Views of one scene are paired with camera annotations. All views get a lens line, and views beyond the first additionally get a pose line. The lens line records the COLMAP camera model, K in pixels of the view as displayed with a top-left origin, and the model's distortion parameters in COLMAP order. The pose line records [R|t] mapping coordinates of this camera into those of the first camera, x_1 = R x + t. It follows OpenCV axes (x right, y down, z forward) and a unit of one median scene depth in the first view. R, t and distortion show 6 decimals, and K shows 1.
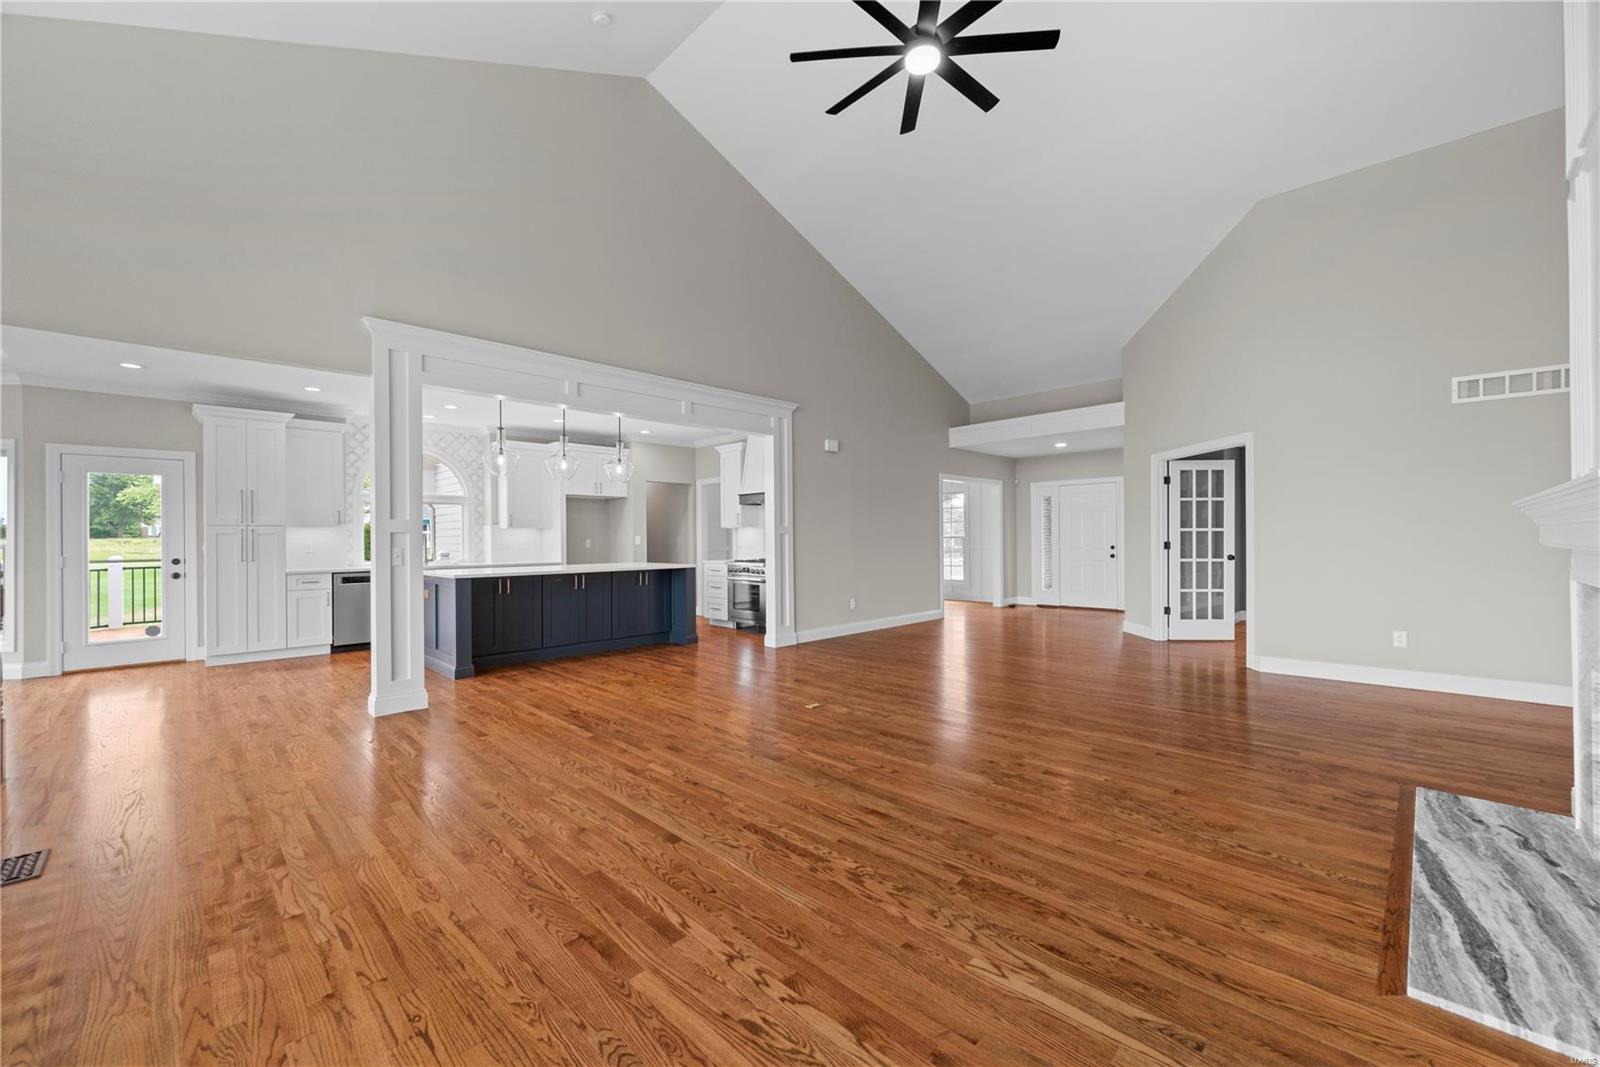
lens RADIAL K [[629.1, 0, 794.6], [0, 629.1, 534.5], [0, 0, 1]] dist [-0.003223, 0.000874]
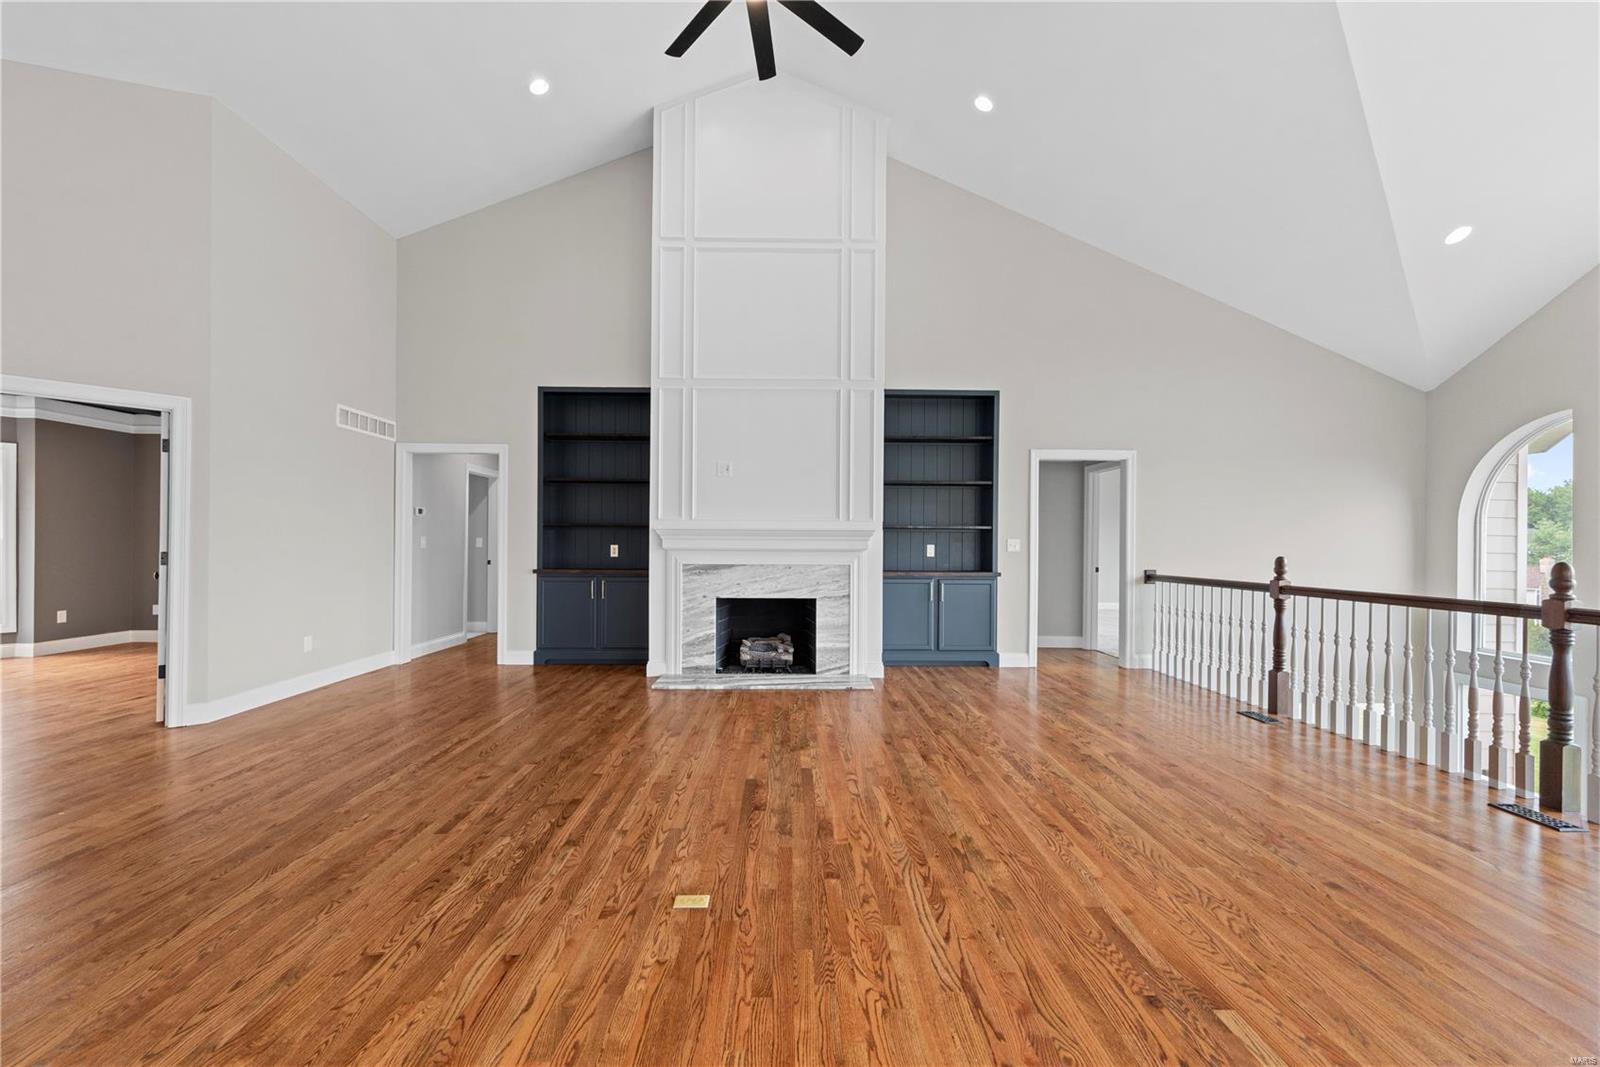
lens RADIAL K [[629.1, 0, 800.0], [0, 629.1, 542.6], [0, 0, 1]] dist [-0.003223, 0.000874]
pose [[-0.717078, 0.004137, 0.696981, -0.236729], [-0.004540, 0.999933, -0.010606, 0.006541], [-0.696978, -0.010770, -0.717011, 0.855961]]
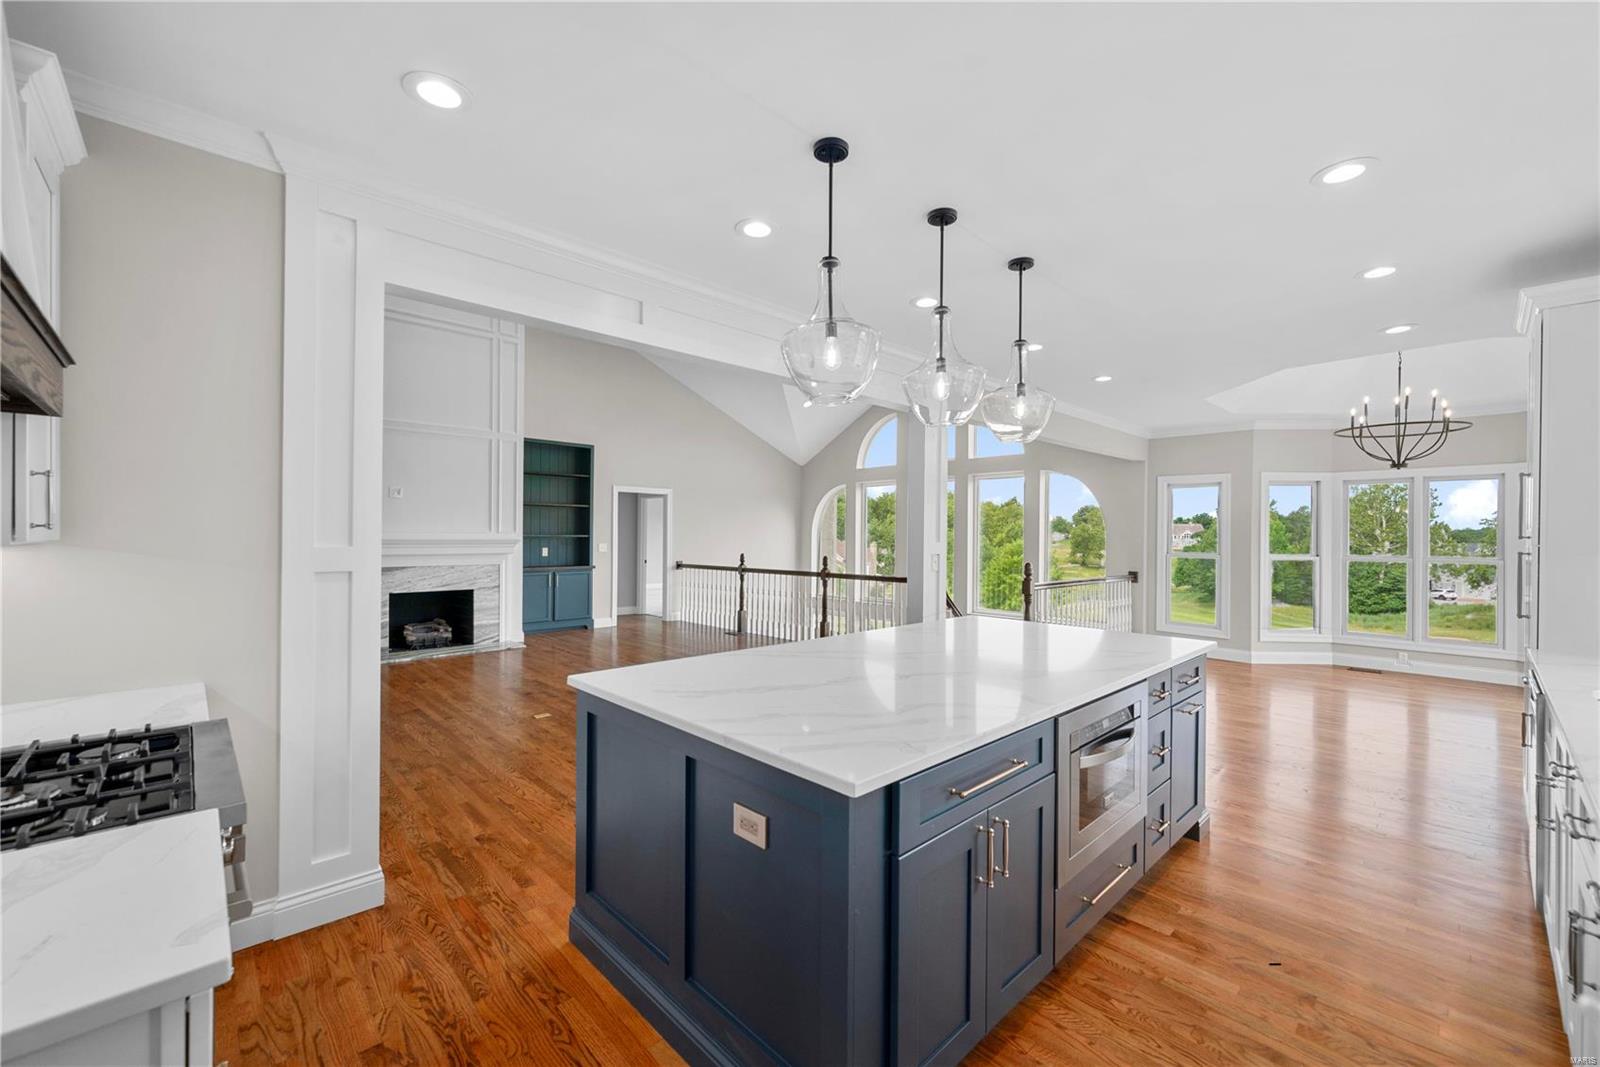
lens RADIAL K [[629.1, 0, 792.5], [0, 629.1, 533.7], [0, 0, 1]] dist [-0.003223, 0.000874]
pose [[-0.999512, 0.002109, 0.031162, -0.286988], [0.001839, 0.999961, -0.008689, -0.018636], [-0.031179, -0.008628, -0.999477, 1.368737]]
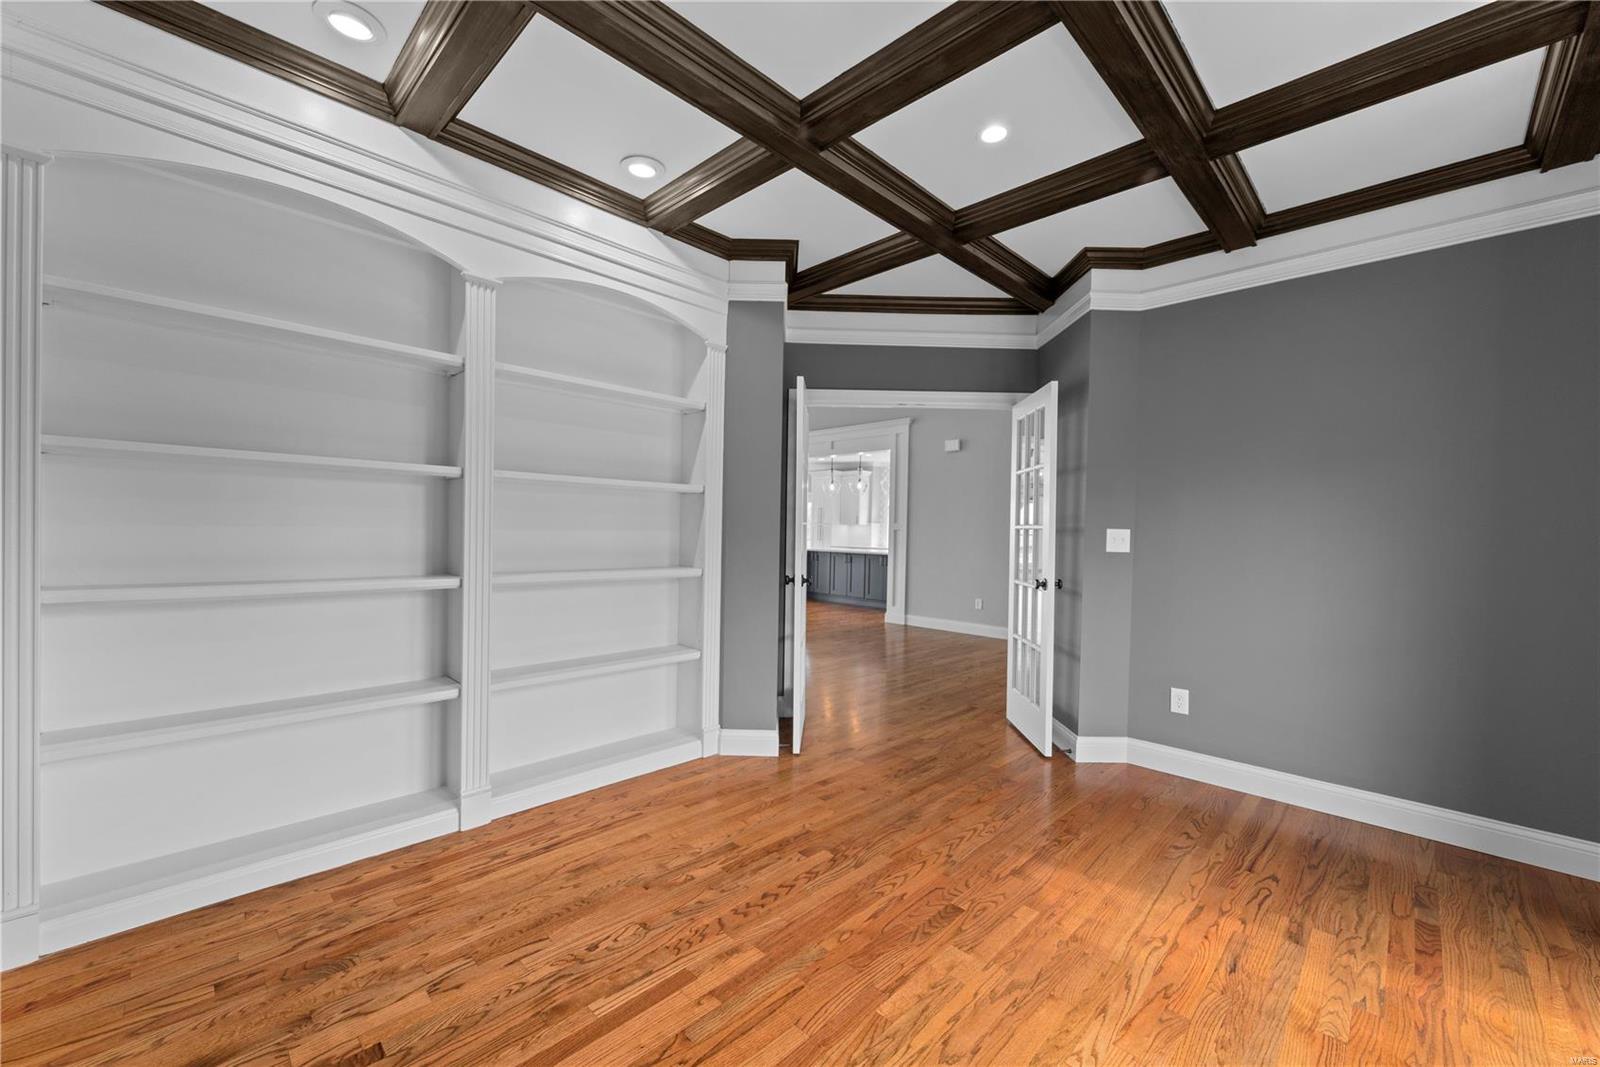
lens RADIAL K [[629.1, 0, 803.5], [0, 629.1, 533.0], [0, 0, 1]] dist [-0.003223, 0.000874]
pose [[0.005847, 0.011641, -0.999915, 1.229524], [-0.015689, 0.999810, 0.011548, -0.006923], [0.999860, 0.015620, 0.006029, 0.846927]]
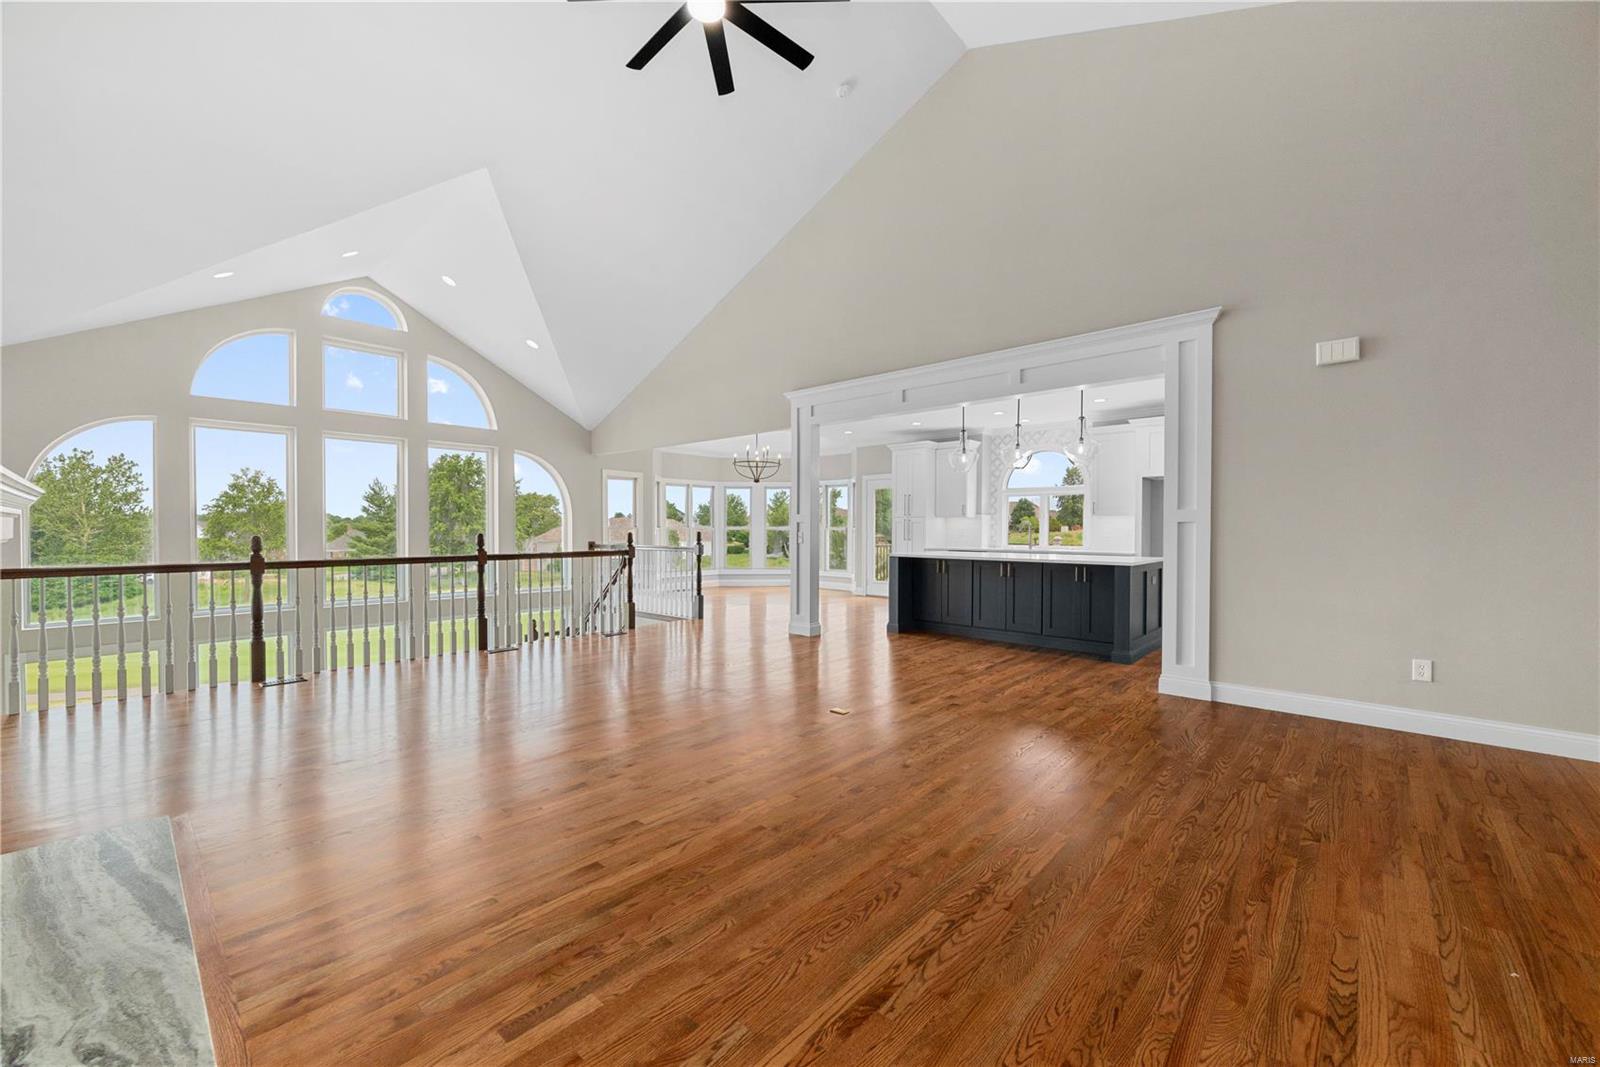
lens RADIAL K [[629.1, 0, 803.6], [0, 629.1, 533.0], [0, 0, 1]] dist [-0.003223, 0.000874]
pose [[0.052377, 0.016943, -0.998484, 0.626445], [0.002175, 0.999852, 0.017081, -0.001780], [0.998625, -0.003066, 0.052332, 0.600446]]
